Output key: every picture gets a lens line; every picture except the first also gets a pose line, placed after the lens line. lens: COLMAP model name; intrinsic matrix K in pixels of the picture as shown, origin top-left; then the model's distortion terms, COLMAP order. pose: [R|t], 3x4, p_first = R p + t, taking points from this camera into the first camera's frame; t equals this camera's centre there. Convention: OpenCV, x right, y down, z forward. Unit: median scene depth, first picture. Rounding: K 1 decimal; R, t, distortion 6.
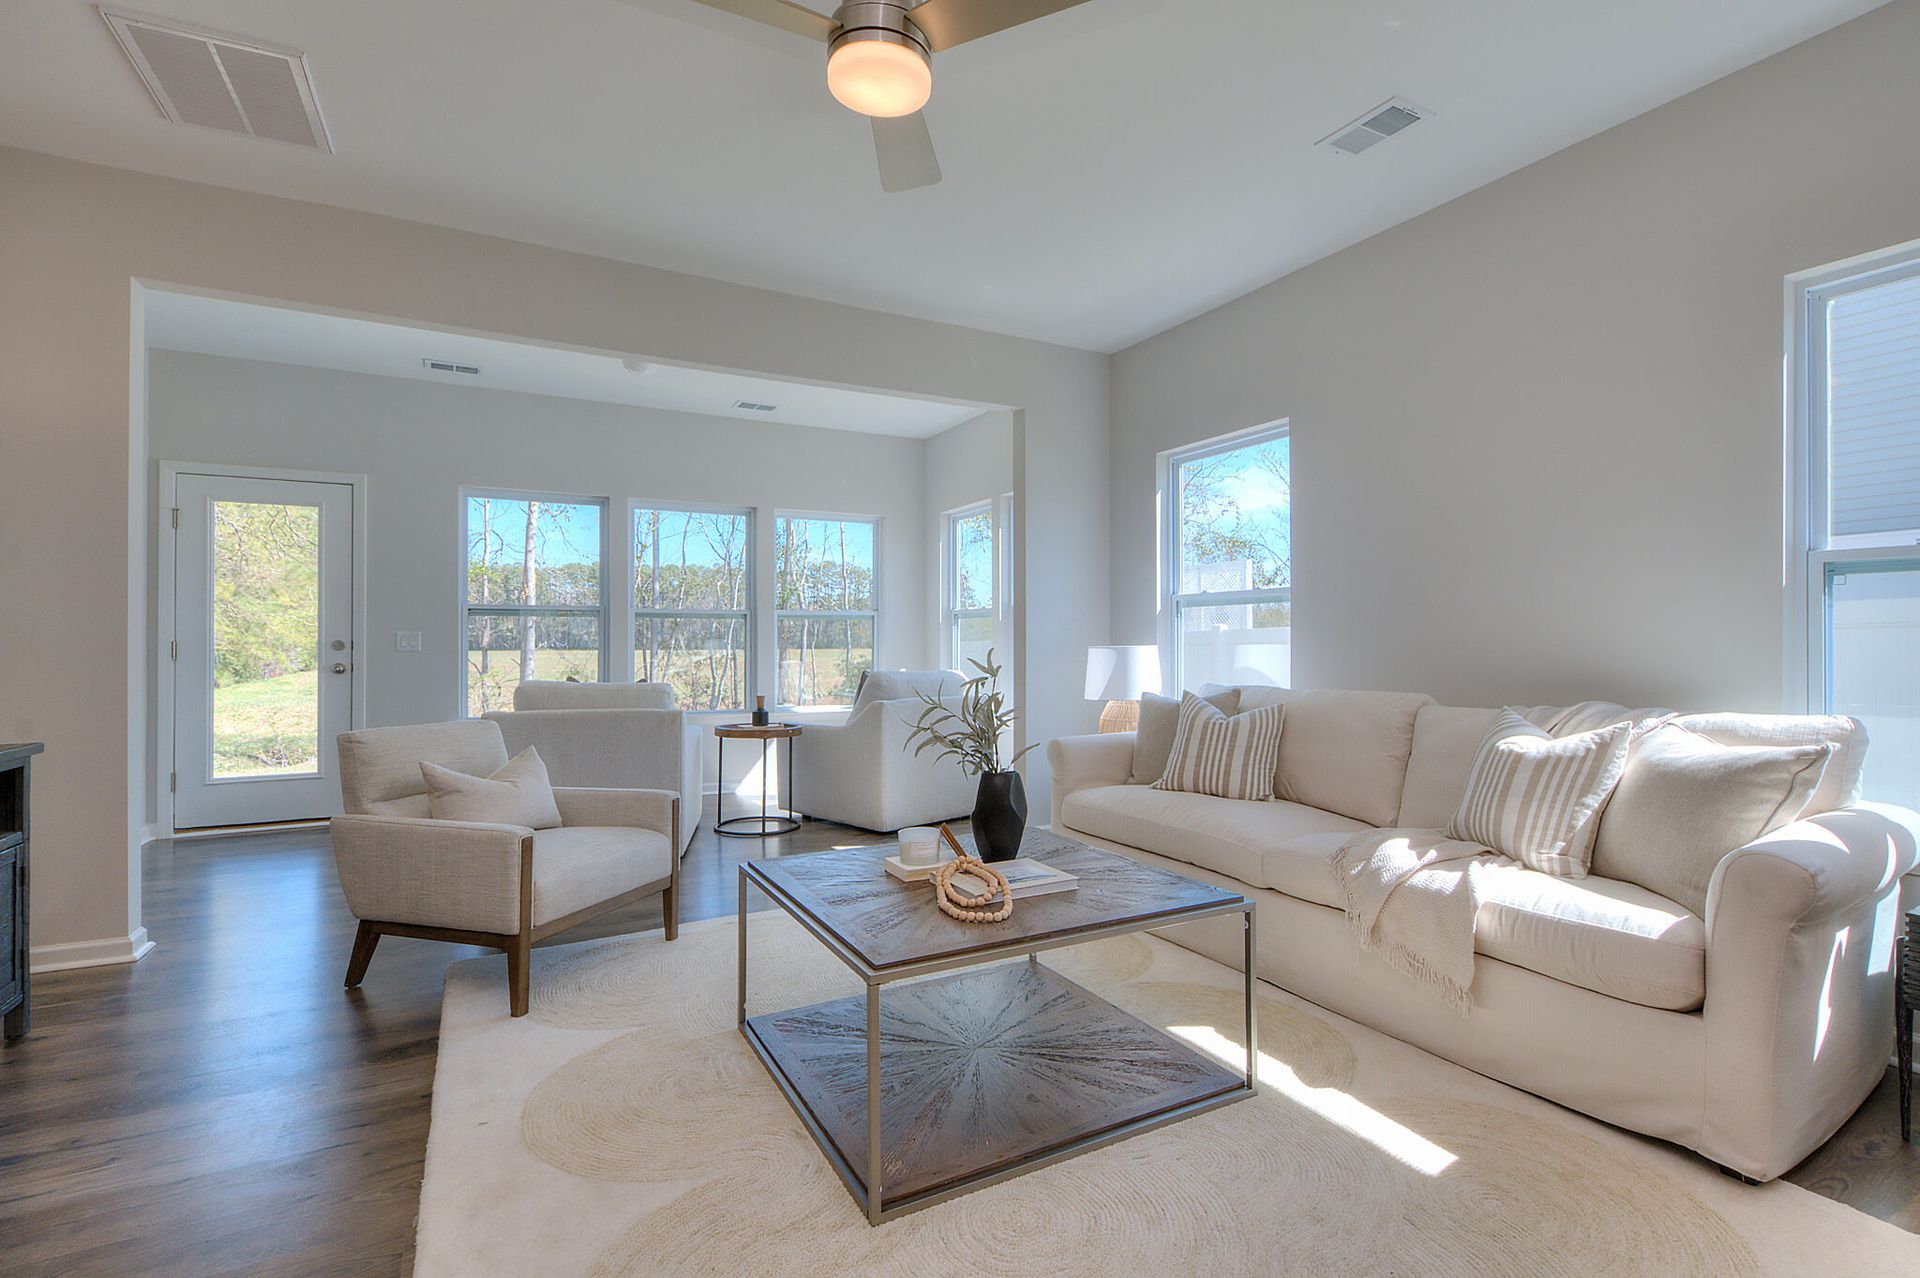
lens RADIAL K [[858.7, 0, 968.8], [0, 858.7, 639.8], [0, 0, 1]] dist [-0.003651, -0.000350]
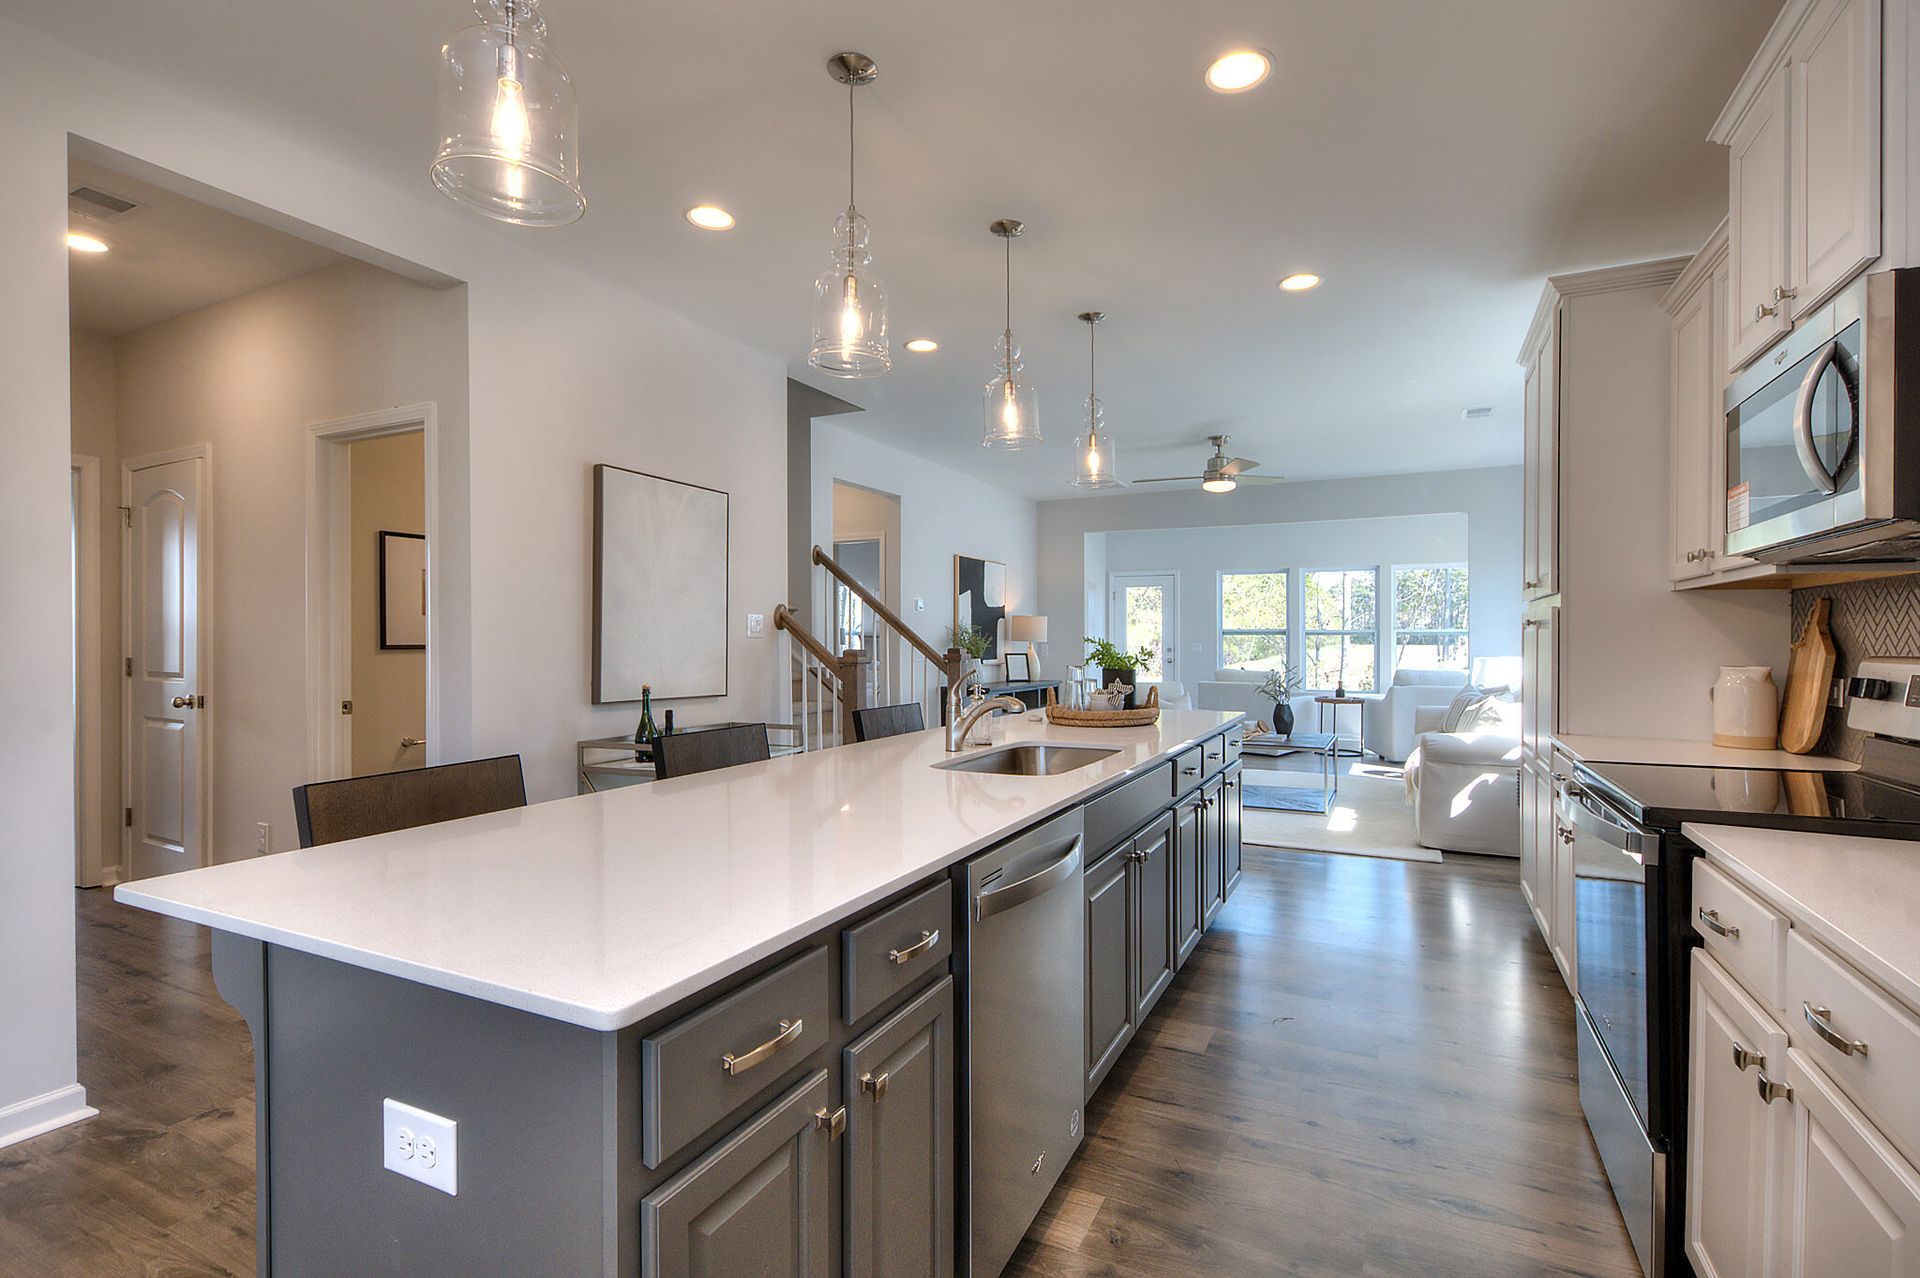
lens RADIAL K [[858.7, 0, 1003.0], [0, 858.7, 649.8], [0, 0, 1]] dist [-0.003651, -0.000350]
pose [[0.575542, 0.013531, -0.817660, 0.712086], [0.002613, 0.999828, 0.018385, -0.030815], [0.817768, -0.012718, 0.575408, -0.526599]]
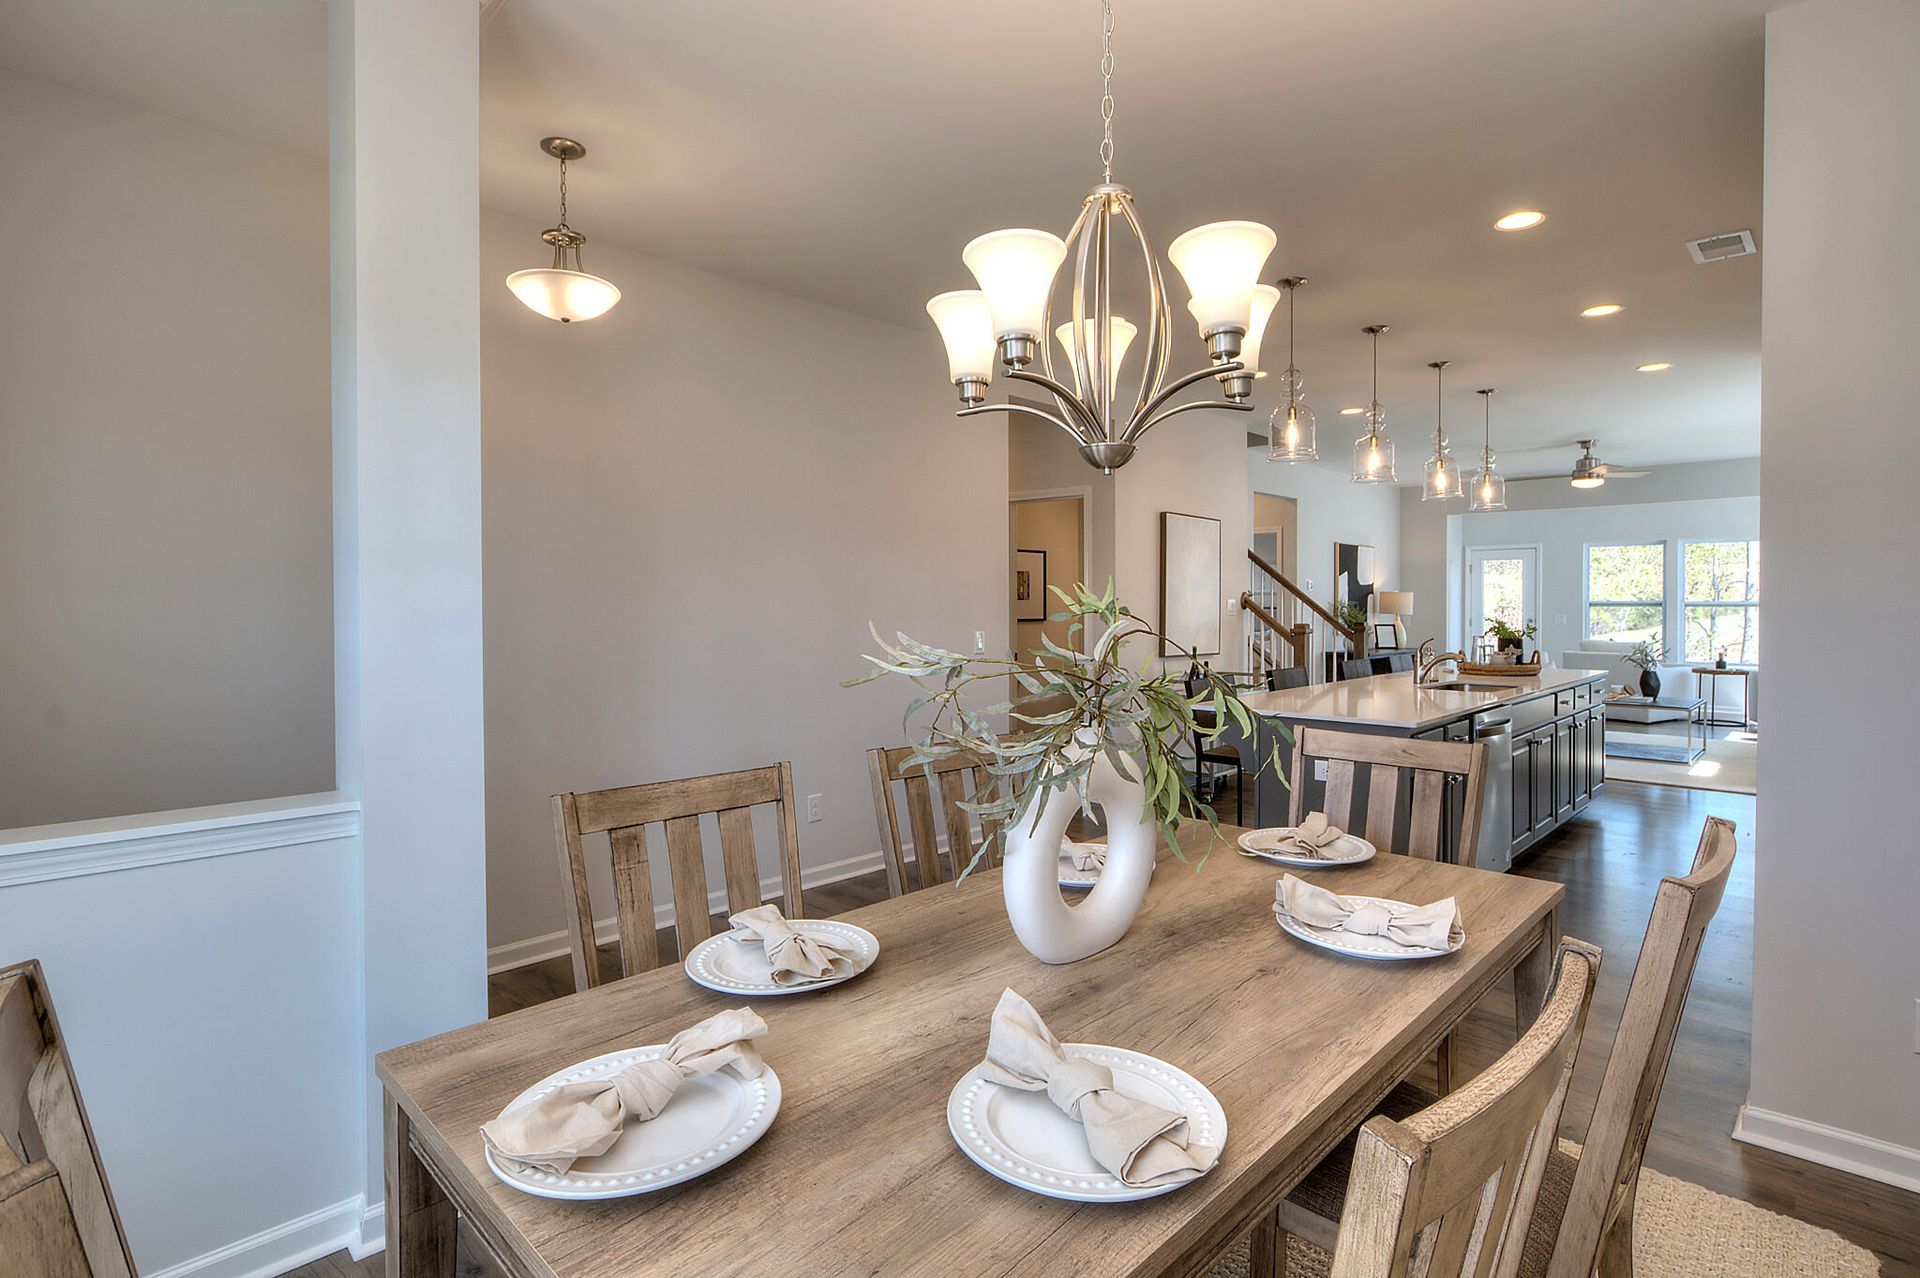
lens RADIAL K [[940.0, 0, 986.1], [0, 940.0, 623.3], [0, 0, 1]] dist [-0.009434, 0.001088]
pose [[0.287424, 0.022861, -0.957531, 1.060180], [0.005874, 0.999654, 0.025630, -0.051339], [0.957785, -0.012992, 0.287190, -0.935242]]
